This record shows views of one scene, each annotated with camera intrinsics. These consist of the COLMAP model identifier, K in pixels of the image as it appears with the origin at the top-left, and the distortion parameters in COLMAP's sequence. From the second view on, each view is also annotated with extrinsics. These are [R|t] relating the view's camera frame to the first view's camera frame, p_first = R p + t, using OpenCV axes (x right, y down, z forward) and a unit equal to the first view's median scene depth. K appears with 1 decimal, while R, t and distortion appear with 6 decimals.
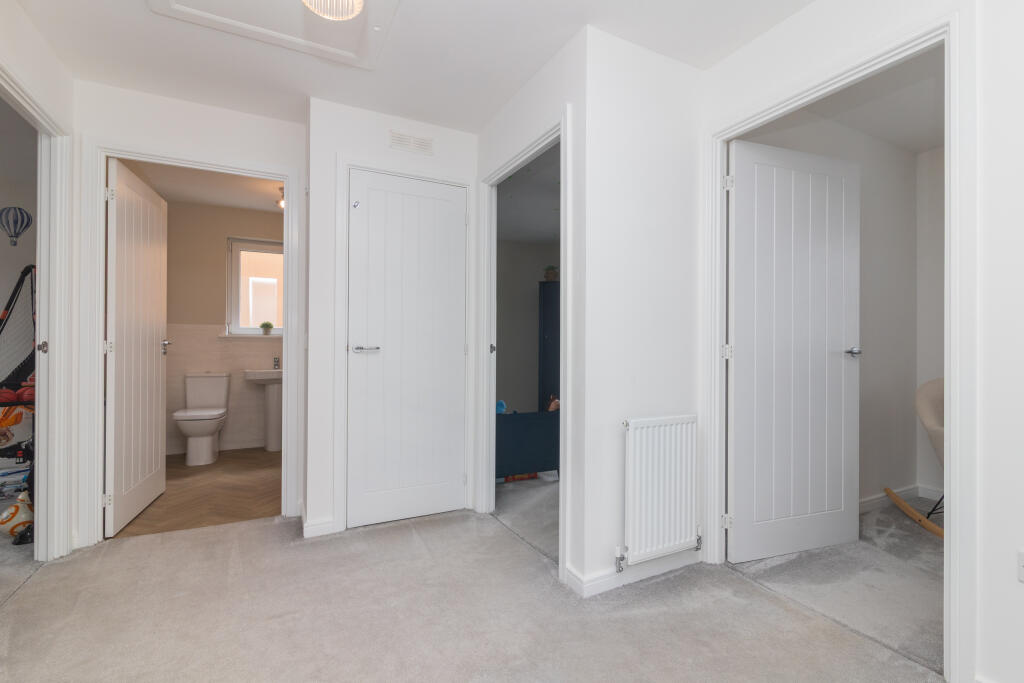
lens RADIAL K [[475.4, 0, 512.0], [0, 475.4, 341.5], [0, 0, 1]] dist [0.000827, 0.000271]
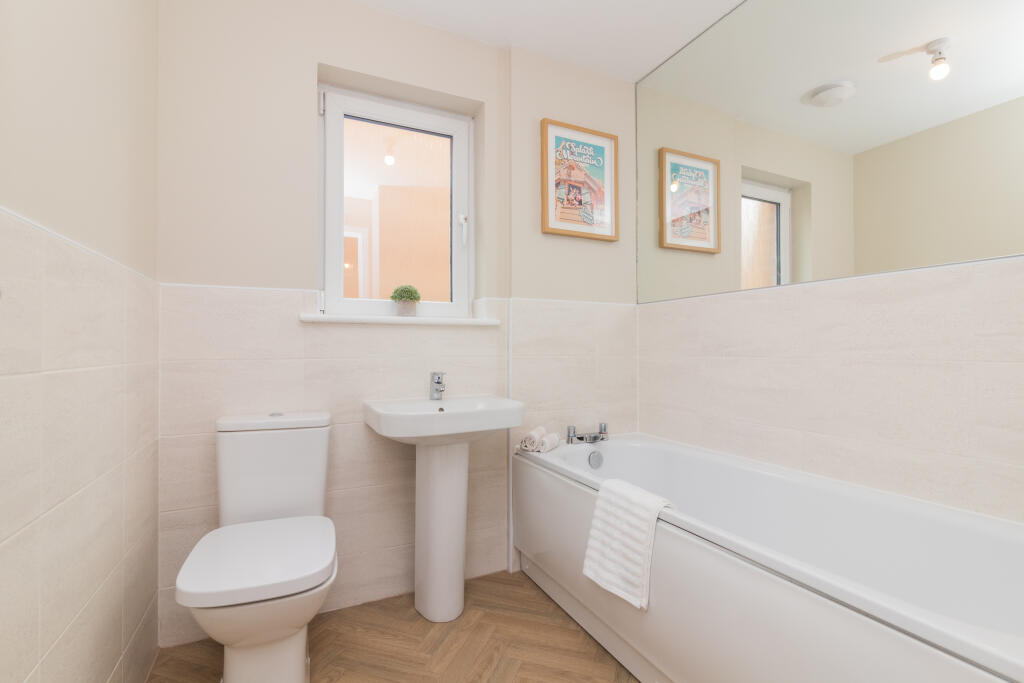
lens RADIAL K [[475.4, 0, 512.0], [0, 475.4, 341.5], [0, 0, 1]] dist [0.000827, 0.000271]
pose [[0.999271, -0.003874, -0.037971, -0.441862], [0.003740, 0.999987, -0.003596, 0.009955], [0.037984, 0.003452, 0.999272, 0.639629]]
